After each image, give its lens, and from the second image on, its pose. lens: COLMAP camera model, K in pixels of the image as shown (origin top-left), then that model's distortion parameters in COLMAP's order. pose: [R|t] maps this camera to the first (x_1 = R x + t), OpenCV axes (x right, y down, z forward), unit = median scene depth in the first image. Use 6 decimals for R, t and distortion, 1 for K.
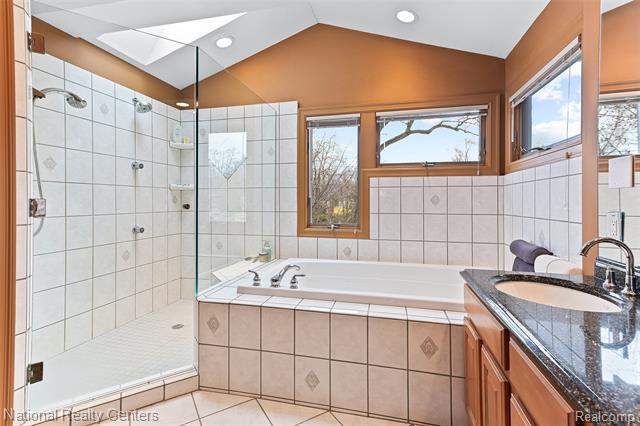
lens RADIAL K [[308.8, 0, 321.3], [0, 308.8, 199.7], [0, 0, 1]] dist [0.022802, 0.000522]
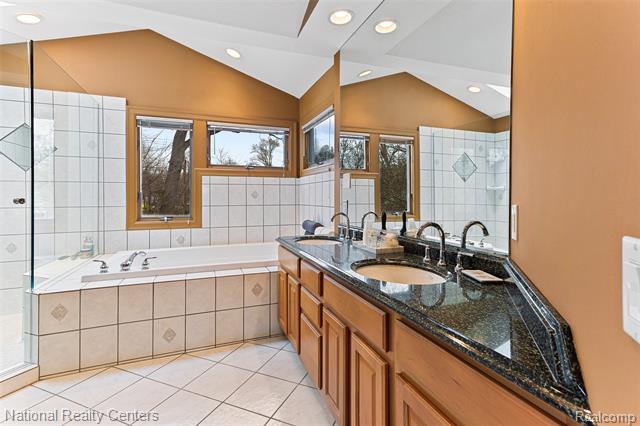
lens RADIAL K [[308.8, 0, 321.3], [0, 308.8, 199.7], [0, 0, 1]] dist [0.022802, 0.000522]
pose [[0.824906, -0.008929, 0.565199, -0.156139], [0.000019, 0.999876, 0.015767, 0.001638], [-0.565270, -0.012995, 0.824804, -0.269880]]
